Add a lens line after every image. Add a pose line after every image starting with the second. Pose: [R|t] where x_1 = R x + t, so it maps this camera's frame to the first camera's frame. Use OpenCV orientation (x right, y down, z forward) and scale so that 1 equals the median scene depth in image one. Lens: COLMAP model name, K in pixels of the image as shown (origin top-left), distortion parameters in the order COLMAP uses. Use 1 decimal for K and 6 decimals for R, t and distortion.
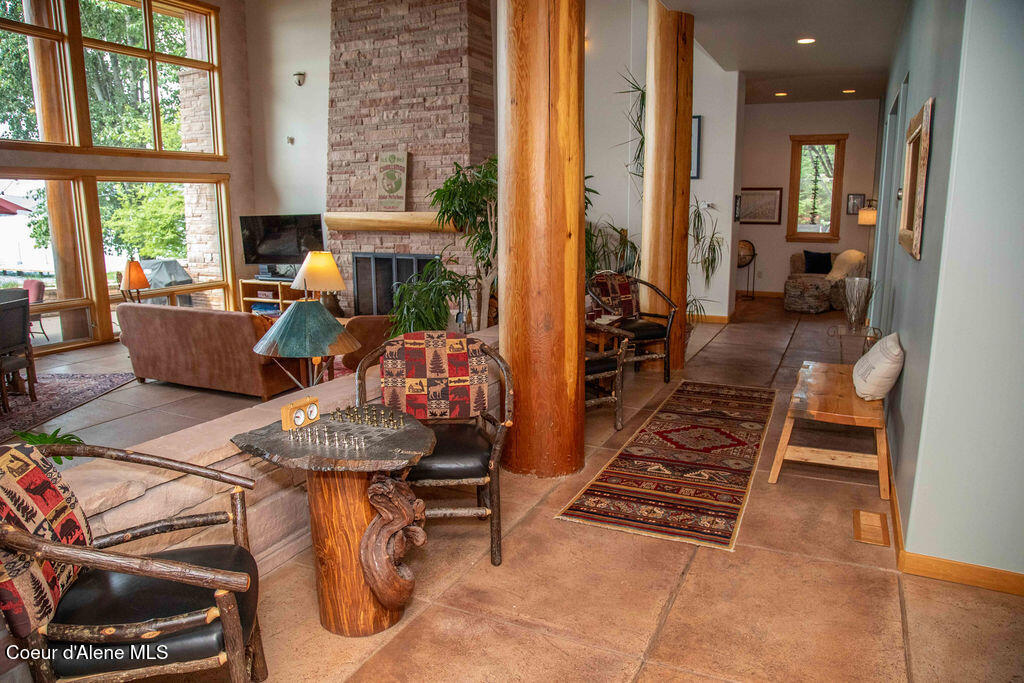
lens RADIAL K [[686.3, 0, 515.6], [0, 686.3, 356.3], [0, 0, 1]] dist [-0.132881, 0.072189]
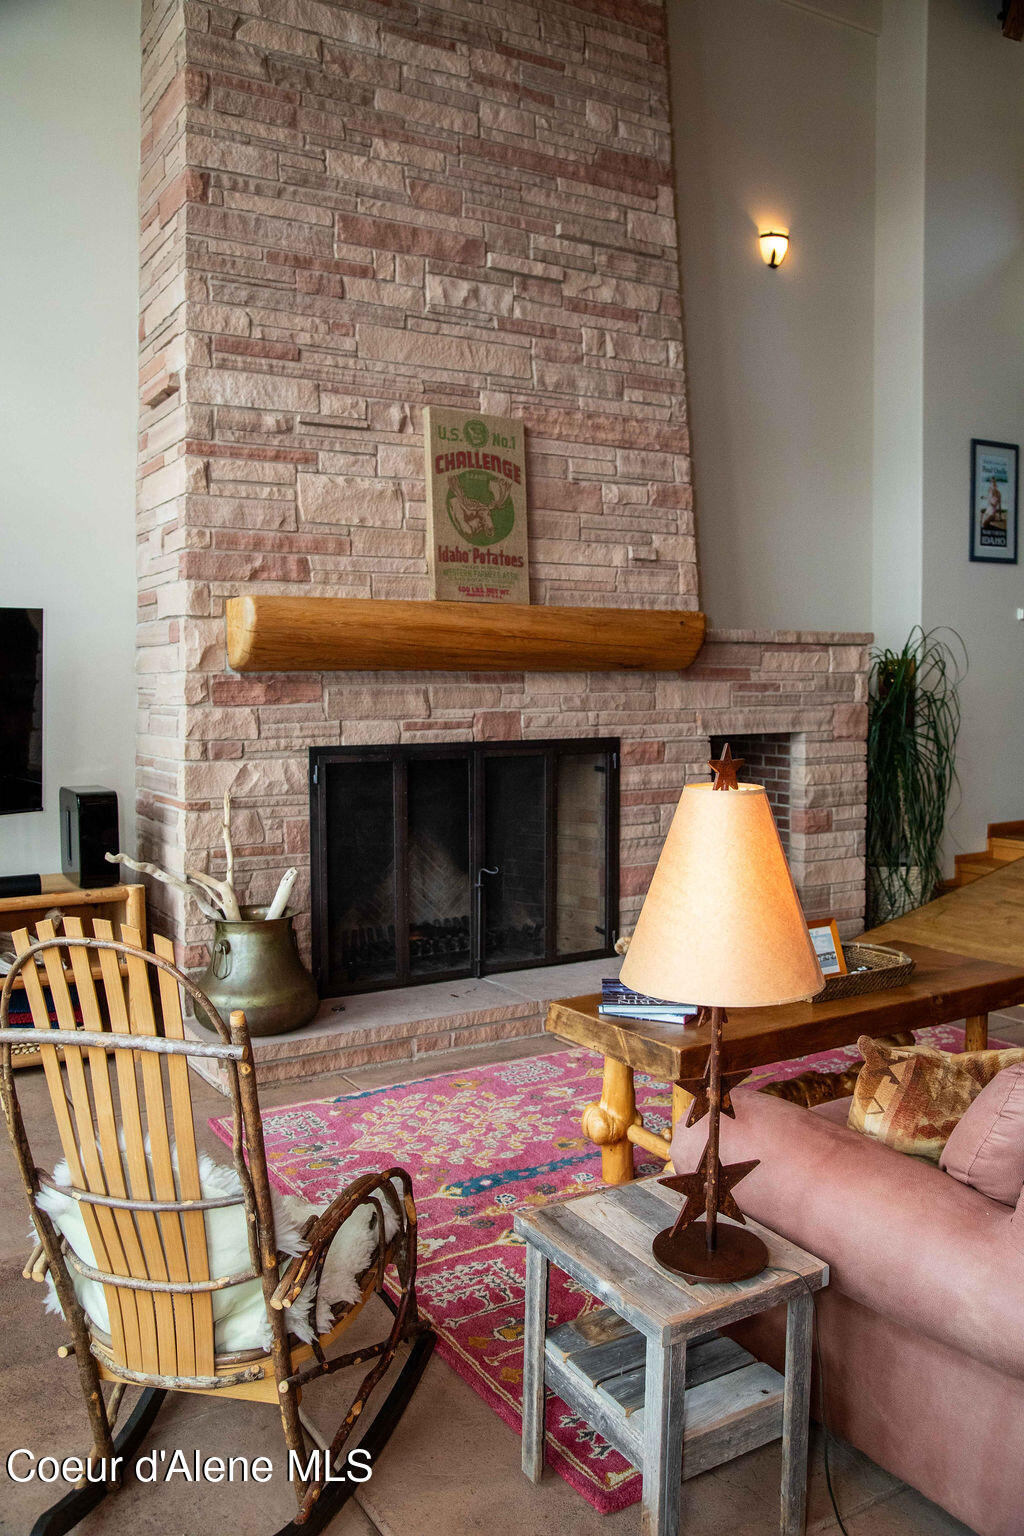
lens RADIAL K [[1238.2, 0, 517.1], [0, 1238.2, 774.5], [0, 0, 1]] dist [-0.076398, 0.088680]
pose [[0.547232, -0.069370, 0.834101, -0.718013], [0.182264, 0.982520, -0.037865, -0.128412], [-0.816895, 0.172747, 0.550310, 0.779489]]
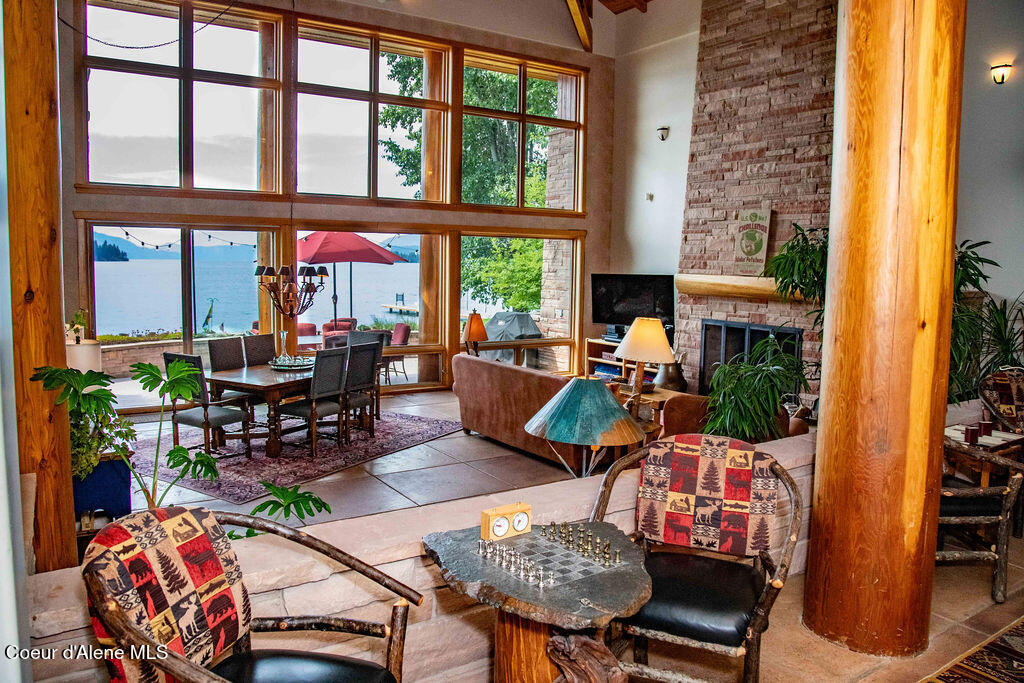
lens RADIAL K [[727.6, 0, 489.8], [0, 727.6, 339.2], [0, 0, 1]] dist [-0.131115, 0.075519]
pose [[0.846324, 0.069087, -0.528168, 0.033282], [-0.129096, 0.988595, -0.077547, -0.018382], [0.516787, 0.133814, 0.845591, 0.056211]]
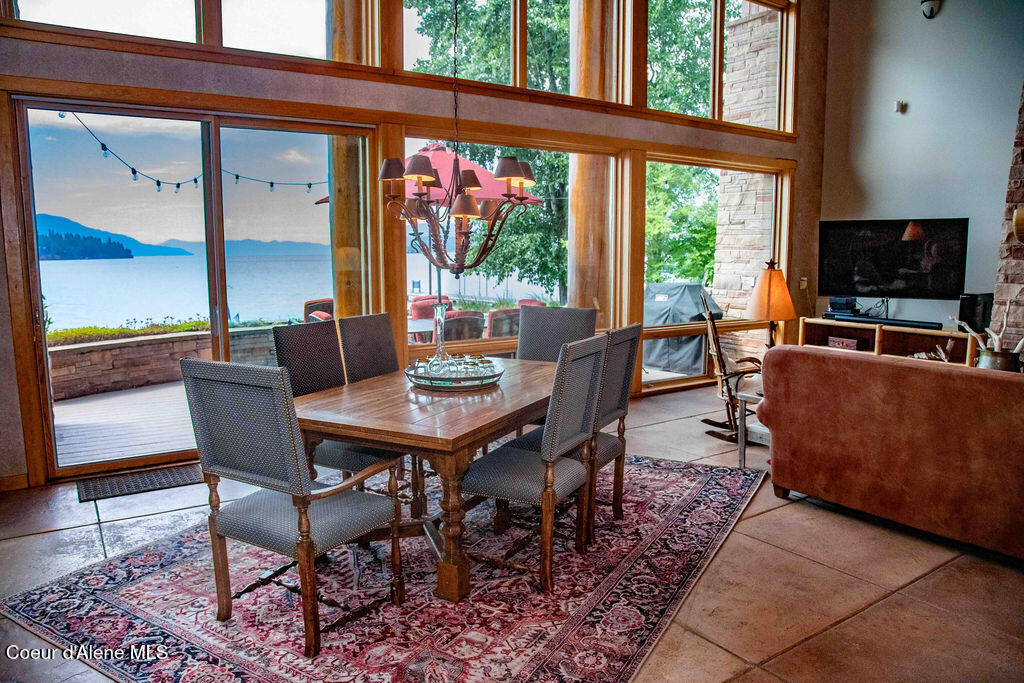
lens RADIAL K [[704.0, 0, 499.8], [0, 704.0, 362.4], [0, 0, 1]] dist [-0.133526, 0.069369]
pose [[0.856855, 0.077622, -0.509680, -0.418574], [-0.107812, 0.993721, -0.029910, -0.022681], [0.504158, 0.080578, 0.859844, 0.352053]]
